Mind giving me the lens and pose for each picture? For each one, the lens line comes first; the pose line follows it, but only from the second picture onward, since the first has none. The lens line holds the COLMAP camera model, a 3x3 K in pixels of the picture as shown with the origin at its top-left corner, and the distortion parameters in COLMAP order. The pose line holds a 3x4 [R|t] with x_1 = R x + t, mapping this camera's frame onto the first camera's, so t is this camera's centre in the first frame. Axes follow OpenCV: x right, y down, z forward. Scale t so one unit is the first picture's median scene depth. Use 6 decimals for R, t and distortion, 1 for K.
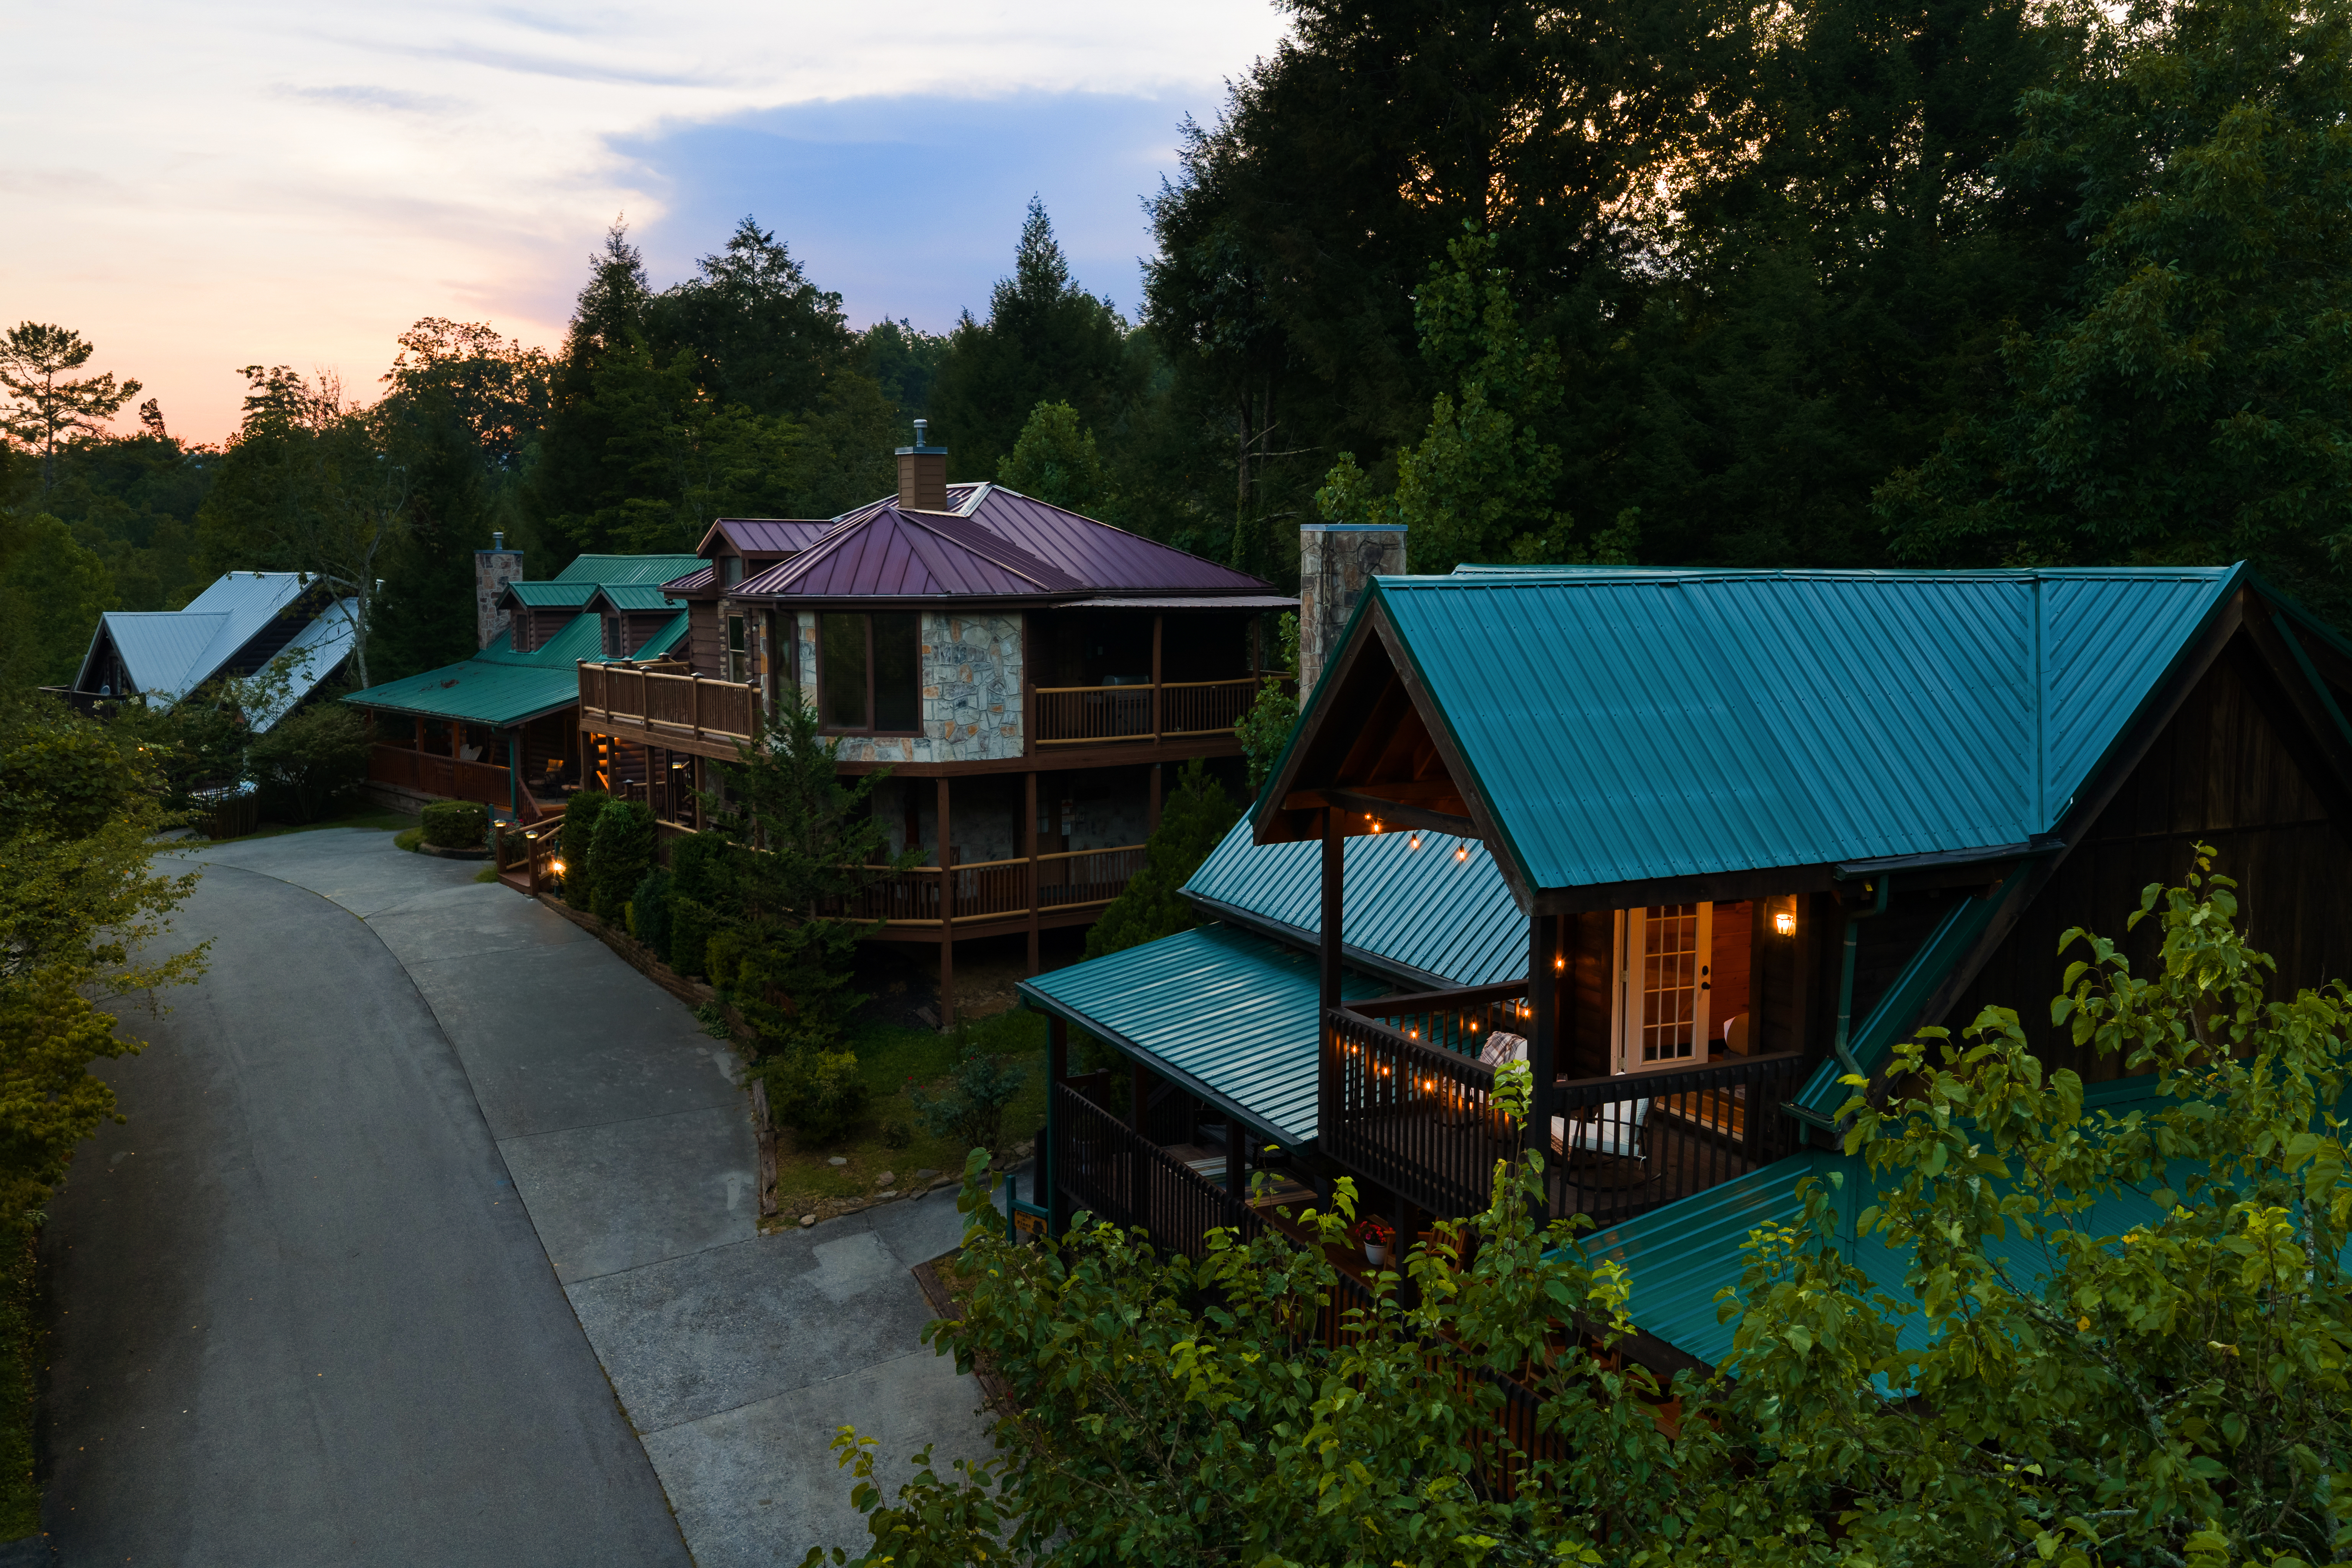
lens RADIAL K [[2011.8, 0, 1177.7], [0, 2011.8, 785.1], [0, 0, 1]] dist [0.019810, -0.007811]
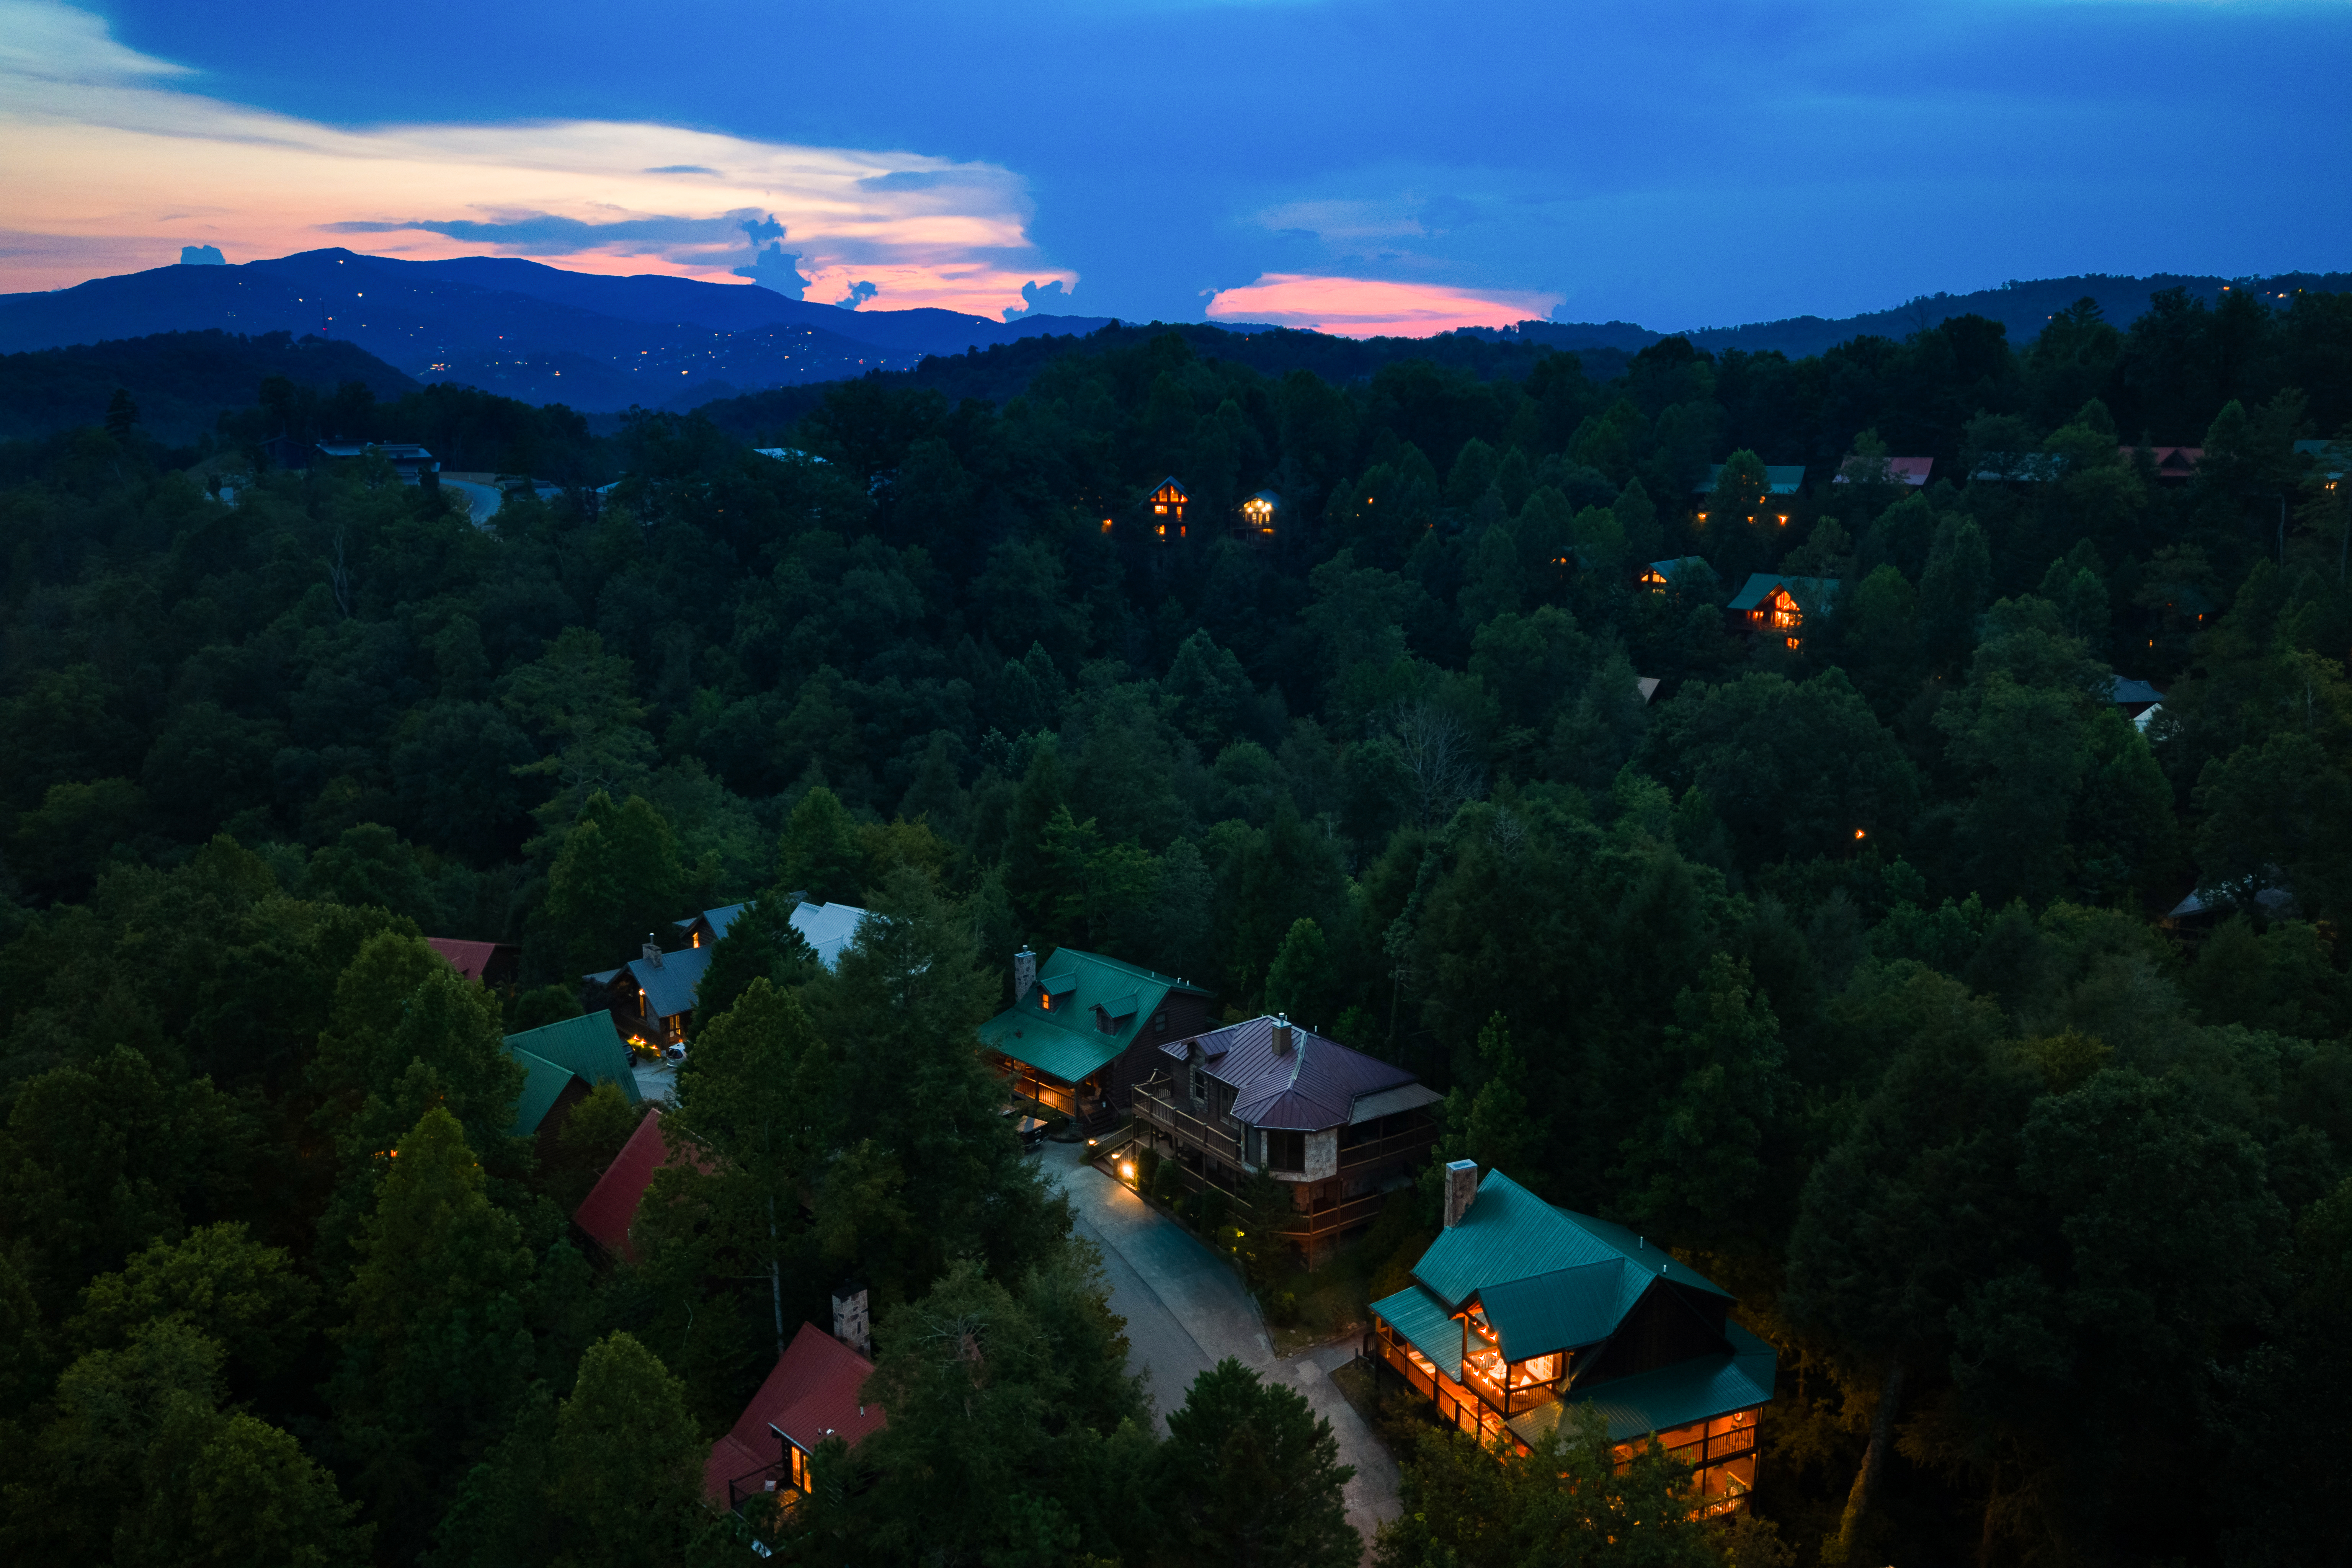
lens RADIAL K [[2011.8, 0, 1174.7], [0, 2011.8, 782.9], [0, 0, 1]] dist [0.019810, -0.007811]
pose [[0.999950, 0.000963, -0.009934, -0.284213], [-0.000010, 0.995430, 0.095492, -0.855895], [0.009981, -0.095487, 0.995381, -1.819774]]
